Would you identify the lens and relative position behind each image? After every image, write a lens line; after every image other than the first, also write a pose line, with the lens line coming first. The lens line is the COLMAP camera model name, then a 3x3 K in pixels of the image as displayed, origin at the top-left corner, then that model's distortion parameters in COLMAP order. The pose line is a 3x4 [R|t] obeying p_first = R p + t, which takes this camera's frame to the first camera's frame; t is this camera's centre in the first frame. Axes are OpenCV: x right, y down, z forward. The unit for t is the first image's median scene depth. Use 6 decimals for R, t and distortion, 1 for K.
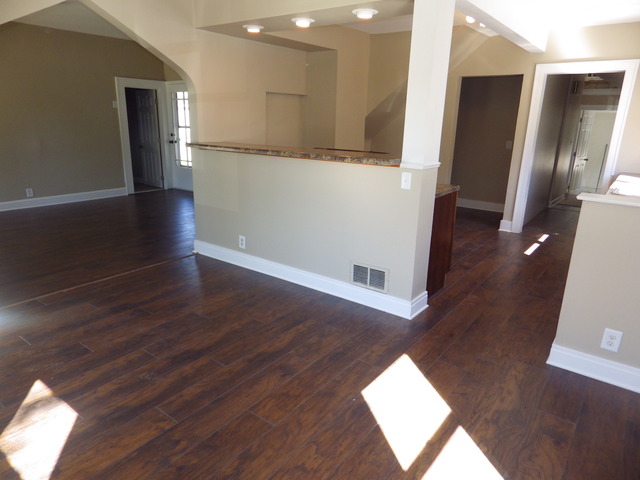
lens RADIAL K [[426.9, 0, 324.3], [0, 426.9, 242.4], [0, 0, 1]] dist [0.005440, -0.000376]
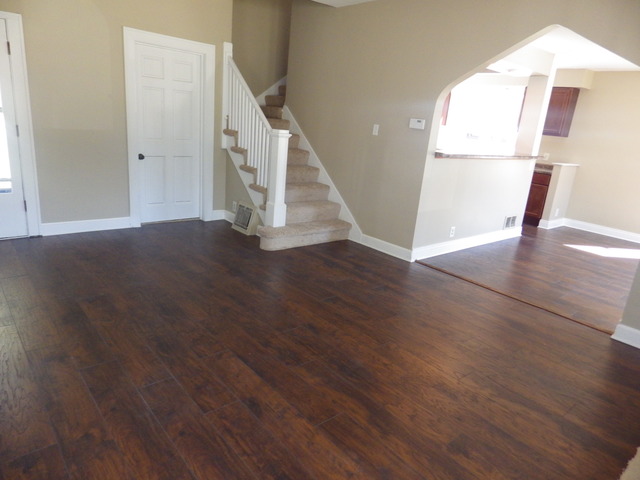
lens RADIAL K [[429.8, 0, 322.6], [0, 429.8, 239.0], [0, 0, 1]] dist [0.008803, -0.004459]
pose [[0.214643, -0.268736, 0.938994, -1.761448], [0.190953, 0.954395, 0.229494, -0.410910], [-0.957844, 0.130045, 0.256170, 1.295303]]
